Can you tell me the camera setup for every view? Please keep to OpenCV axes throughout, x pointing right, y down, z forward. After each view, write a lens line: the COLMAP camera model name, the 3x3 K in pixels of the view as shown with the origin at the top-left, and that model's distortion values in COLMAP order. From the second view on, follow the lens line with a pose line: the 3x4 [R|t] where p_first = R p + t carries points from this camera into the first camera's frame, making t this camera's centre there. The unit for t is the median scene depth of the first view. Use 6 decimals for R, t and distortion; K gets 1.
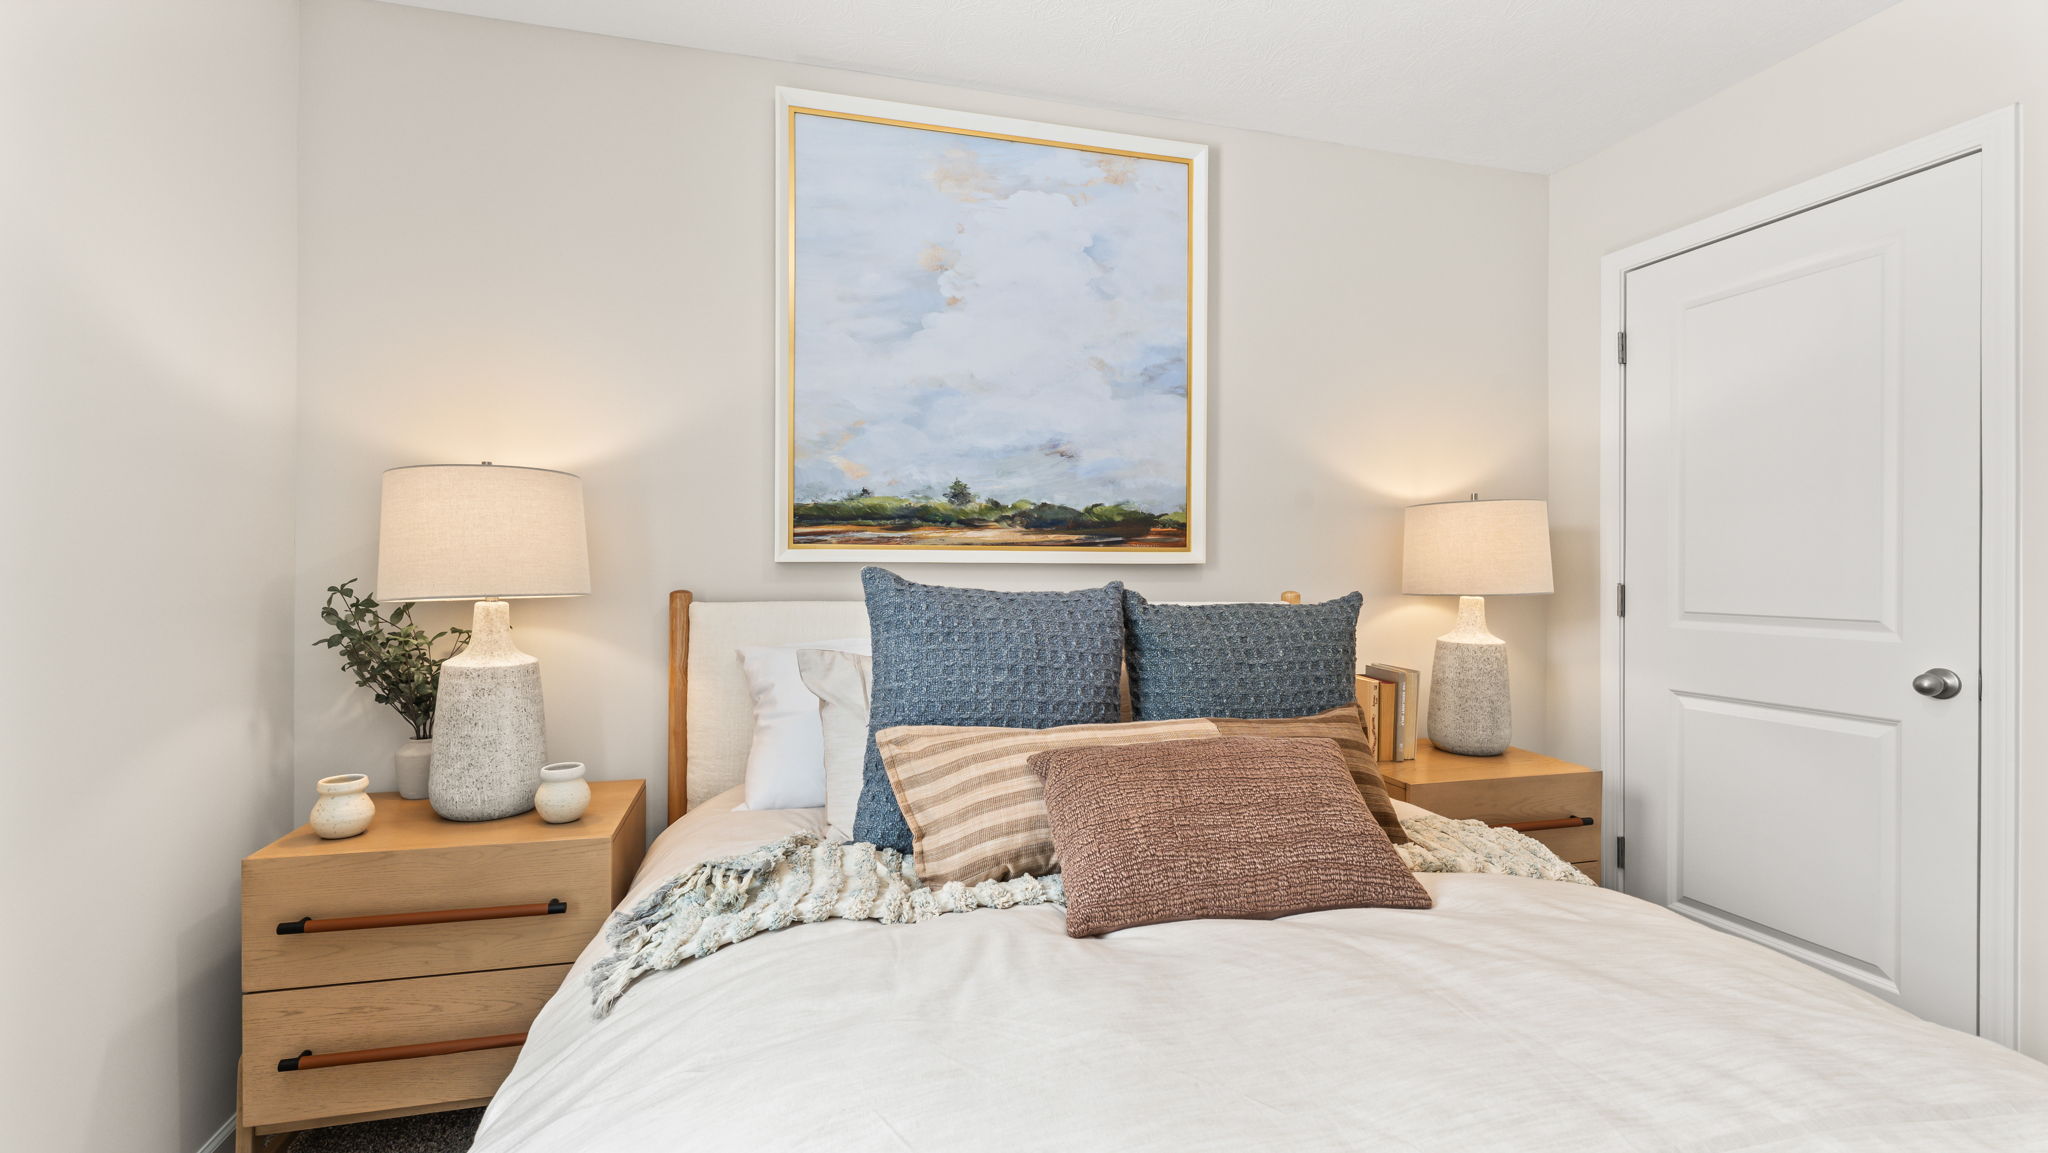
lens RADIAL K [[917.9, 0, 1022.3], [0, 917.9, 562.3], [0, 0, 1]] dist [-0.004350, -0.000021]
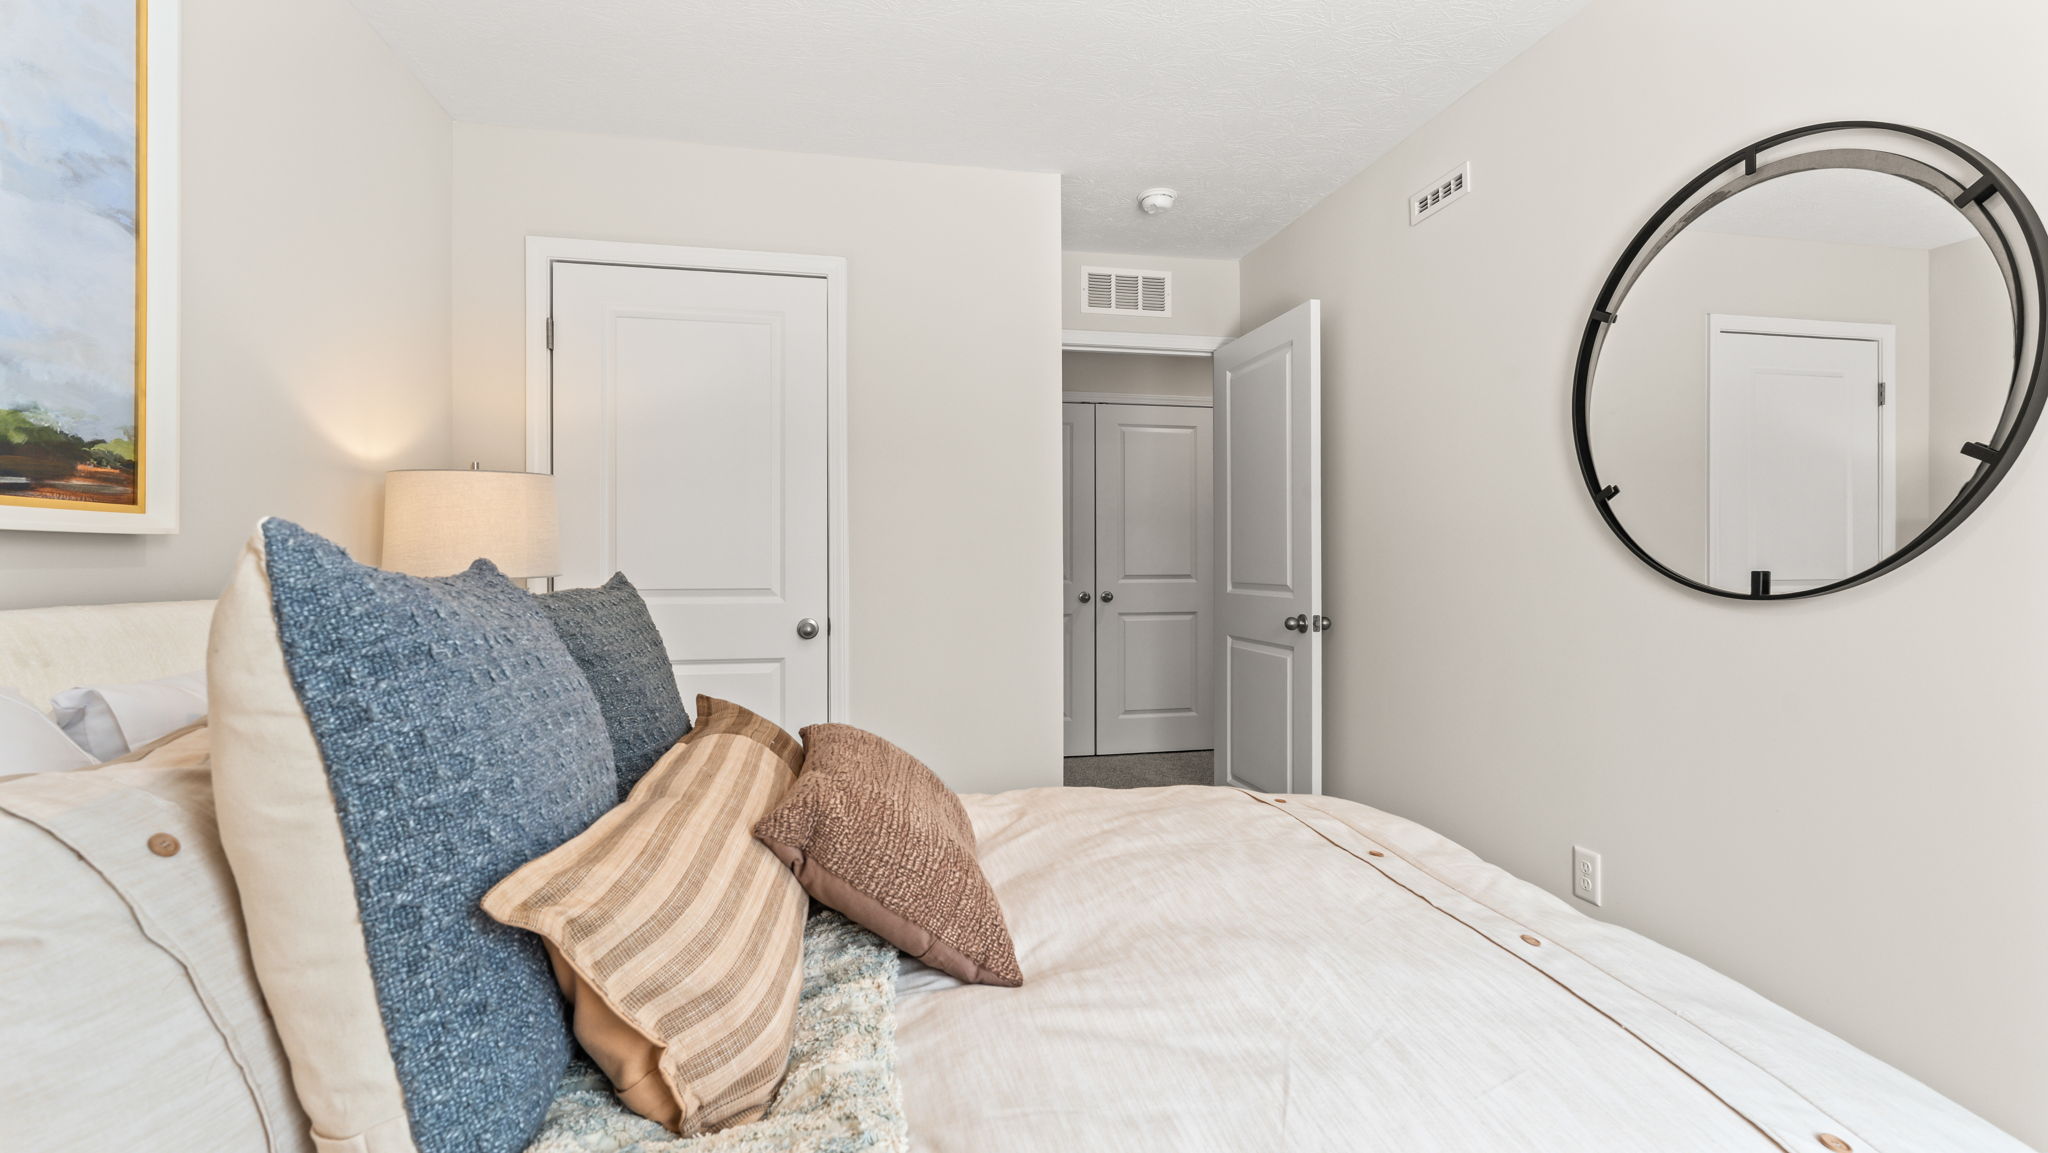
lens RADIAL K [[917.9, 0, 1022.3], [0, 917.9, 562.3], [0, 0, 1]] dist [-0.004350, -0.000021]
pose [[0.060837, -0.004028, 0.998140, -0.347631], [-0.005680, 0.999974, 0.004382, 0.013201], [-0.998132, -0.005936, 0.060813, 0.435000]]
